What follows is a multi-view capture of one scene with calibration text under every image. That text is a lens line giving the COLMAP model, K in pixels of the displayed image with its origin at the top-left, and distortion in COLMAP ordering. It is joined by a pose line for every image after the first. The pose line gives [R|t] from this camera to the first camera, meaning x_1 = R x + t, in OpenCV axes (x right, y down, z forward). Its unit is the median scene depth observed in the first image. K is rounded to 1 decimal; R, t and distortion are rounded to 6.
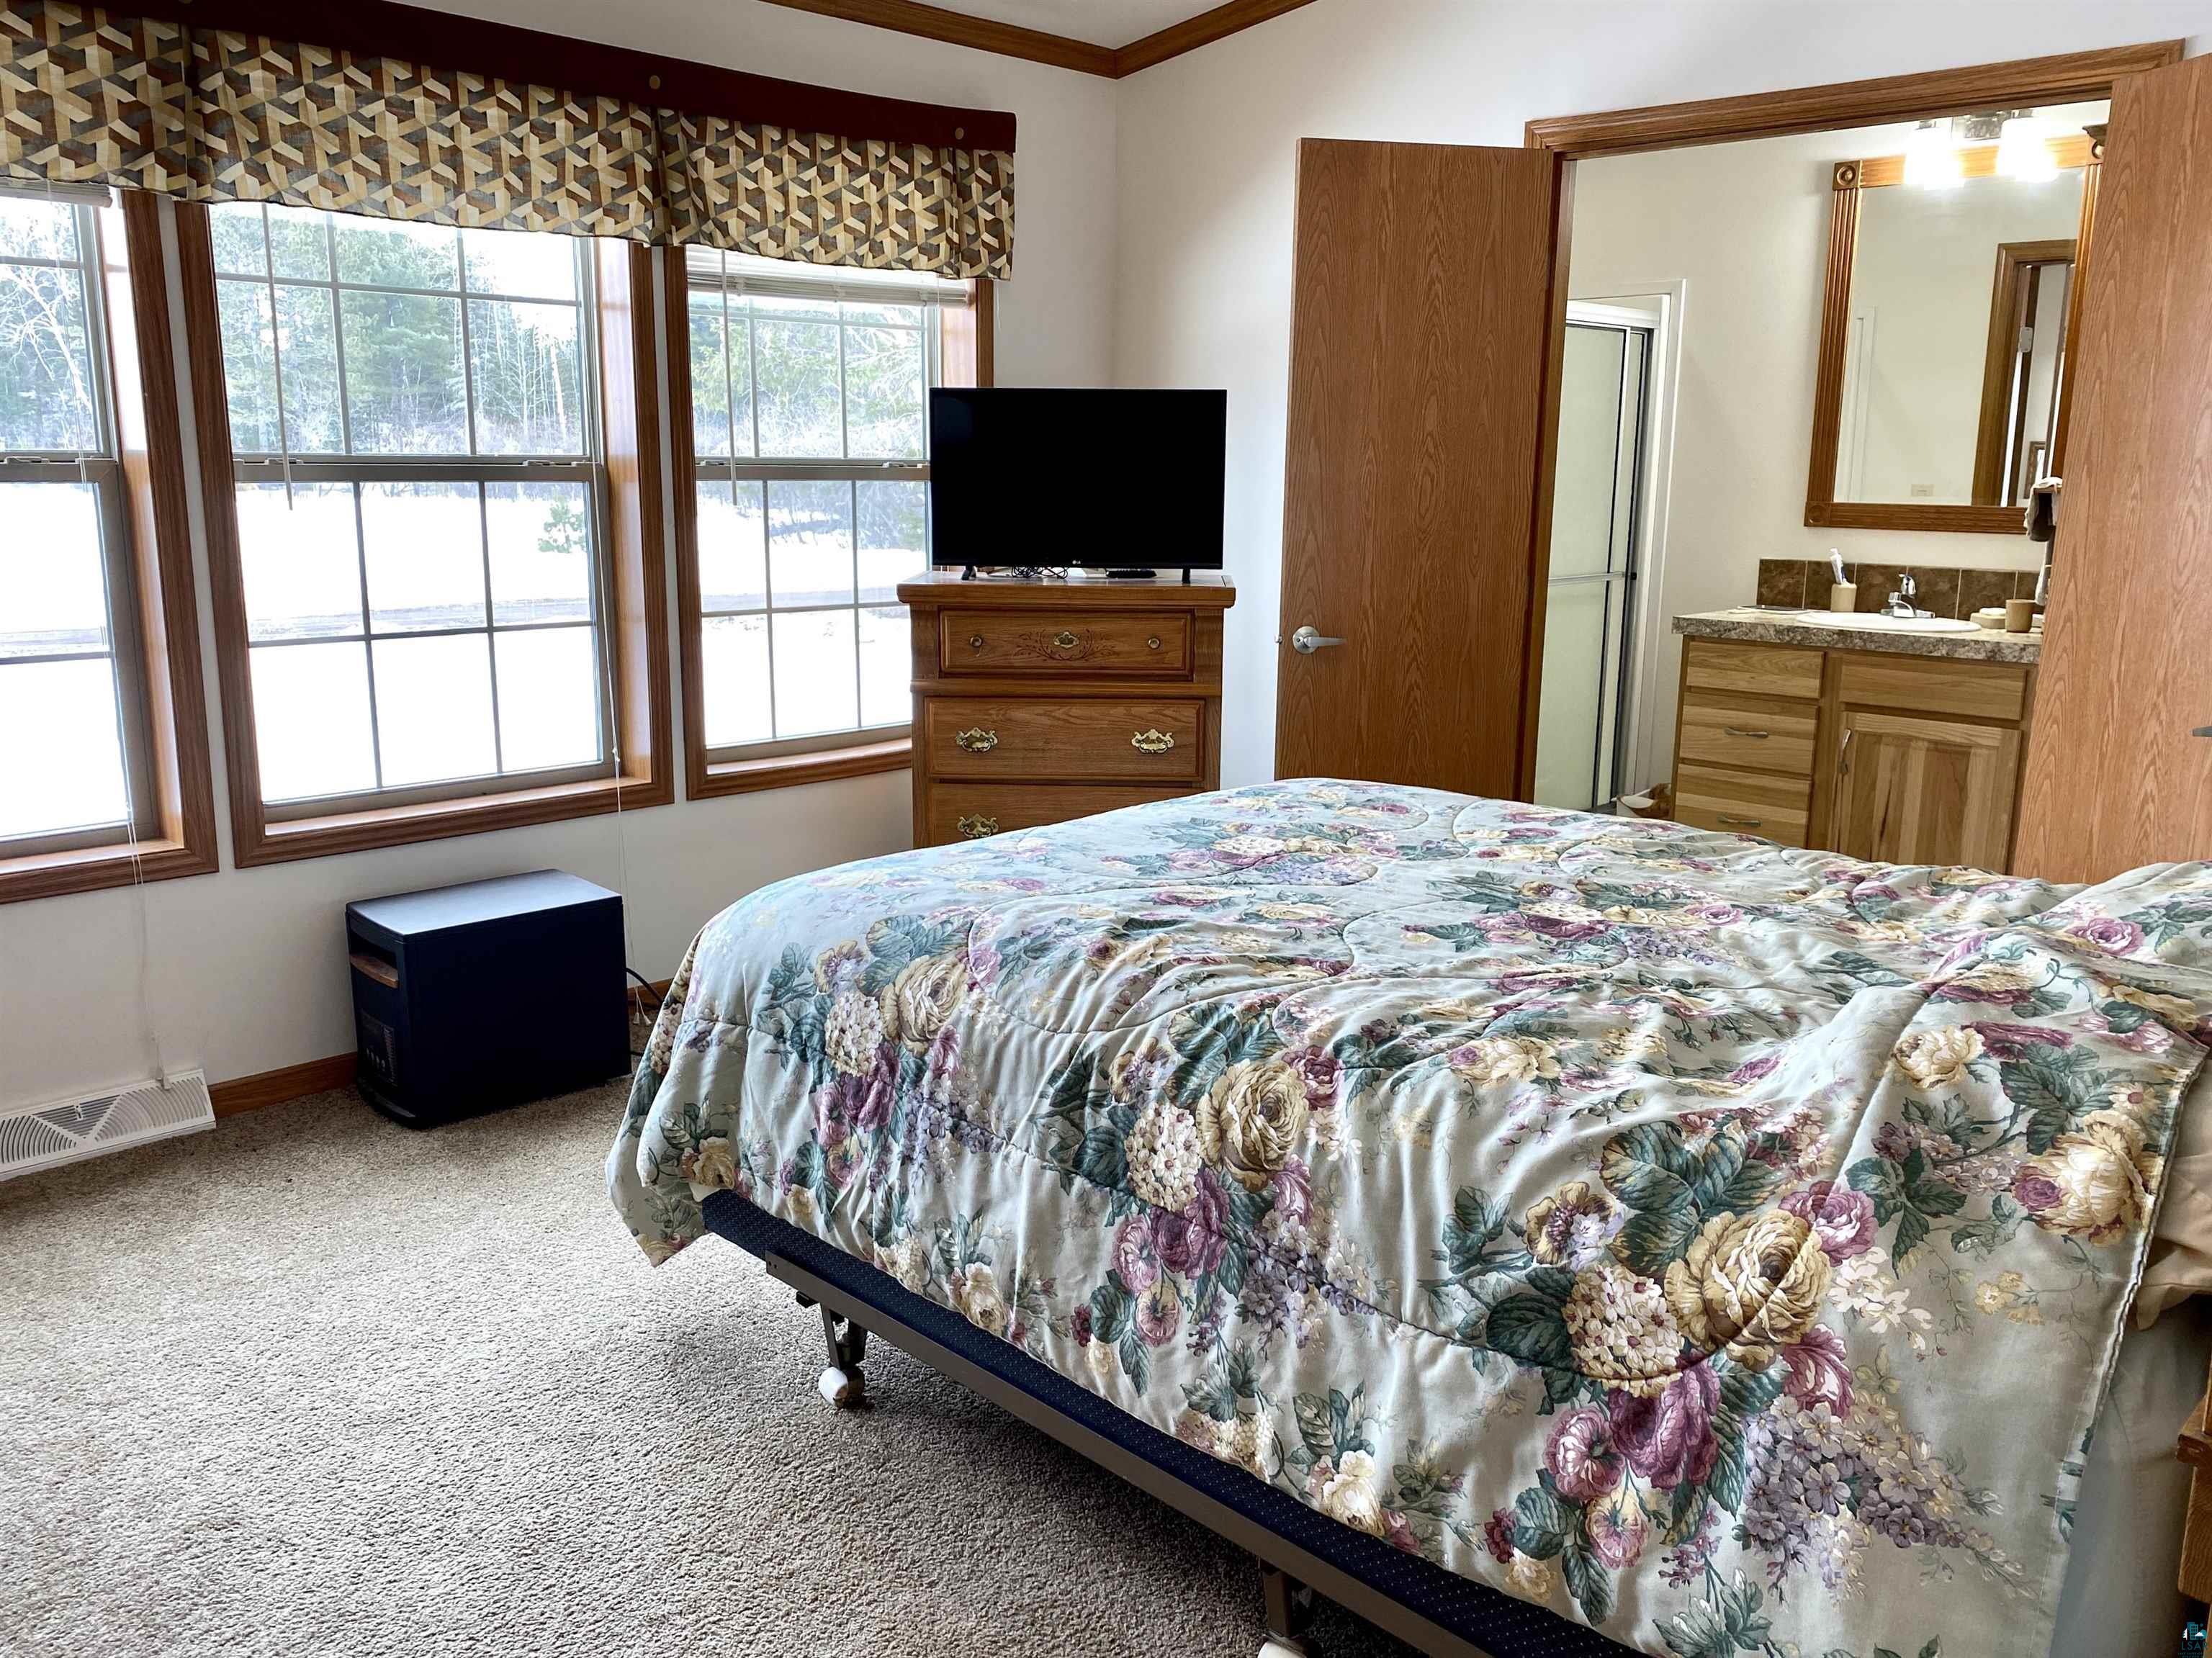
lens RADIAL K [[1759.2, 0, 1104.9], [0, 1759.2, 835.8], [0, 0, 1]] dist [0.001572, 0.004151]
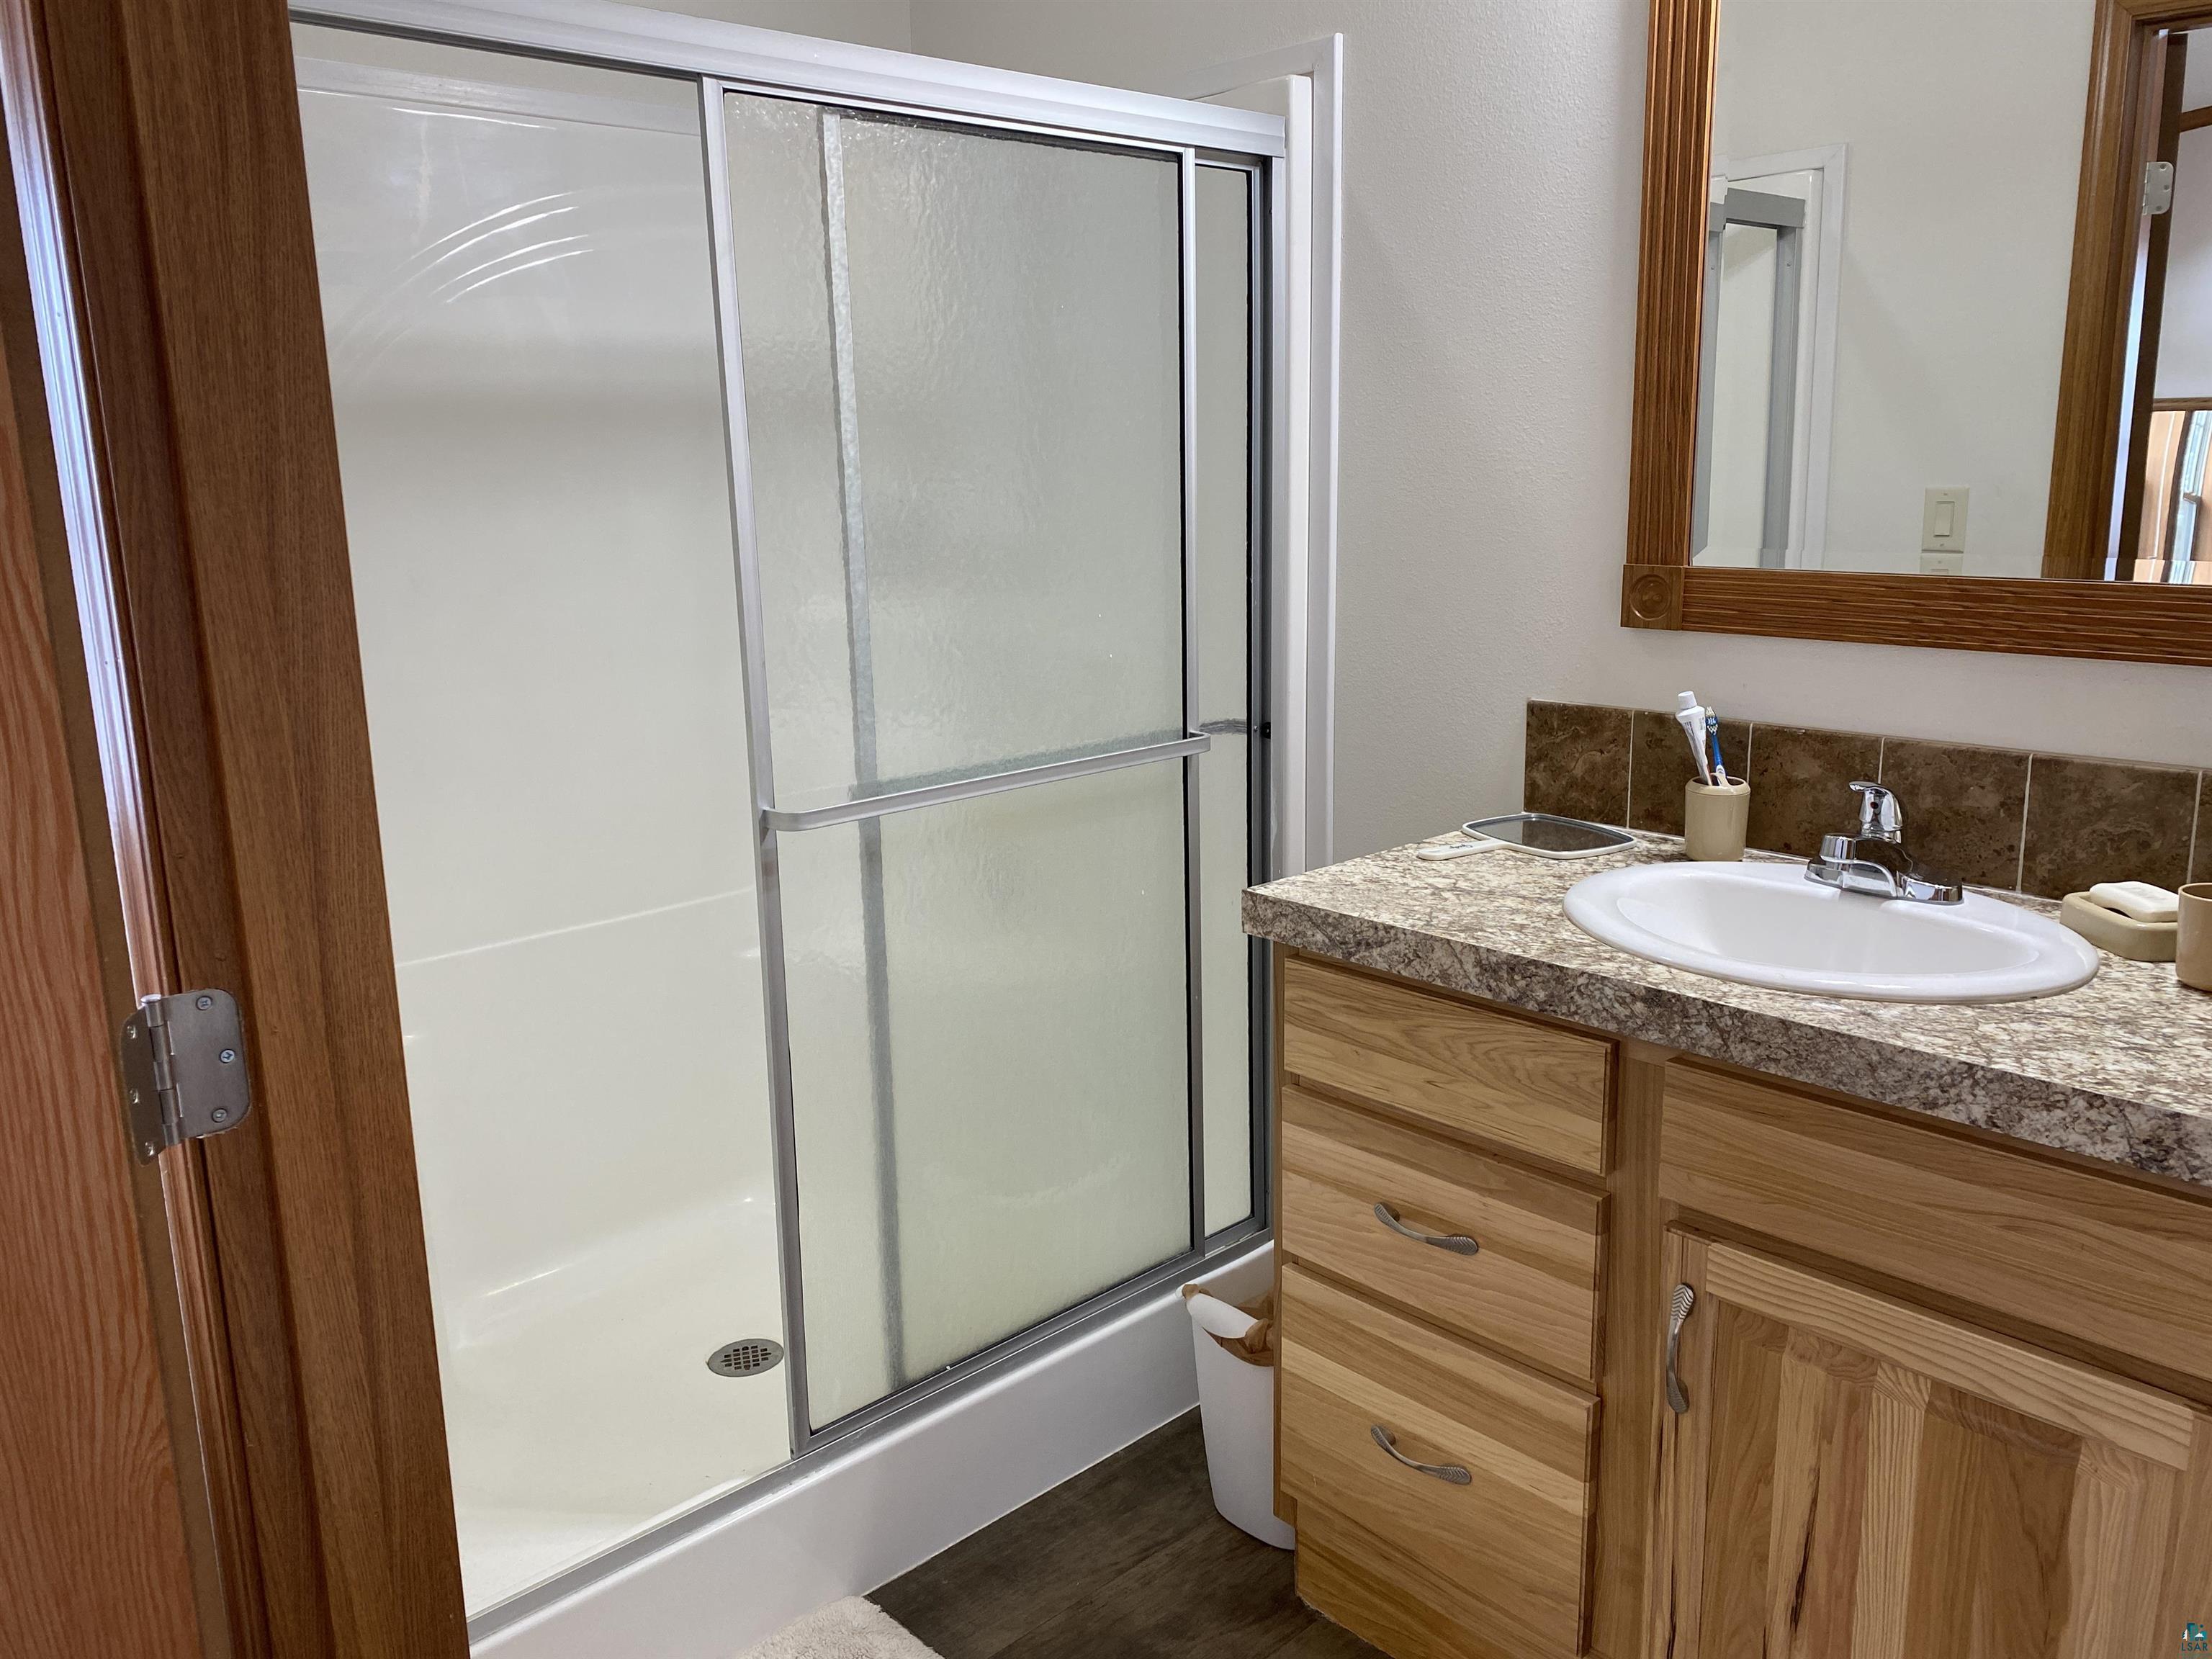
lens RADIAL K [[1653.5, 0, 1106.7], [0, 1653.5, 806.0], [0, 0, 1]] dist [0.043241, -0.044335]
pose [[0.998425, -0.017865, -0.053178, 0.320033], [0.017964, 0.999838, 0.001402, -0.146898], [0.053144, -0.002355, 0.998584, 0.658606]]
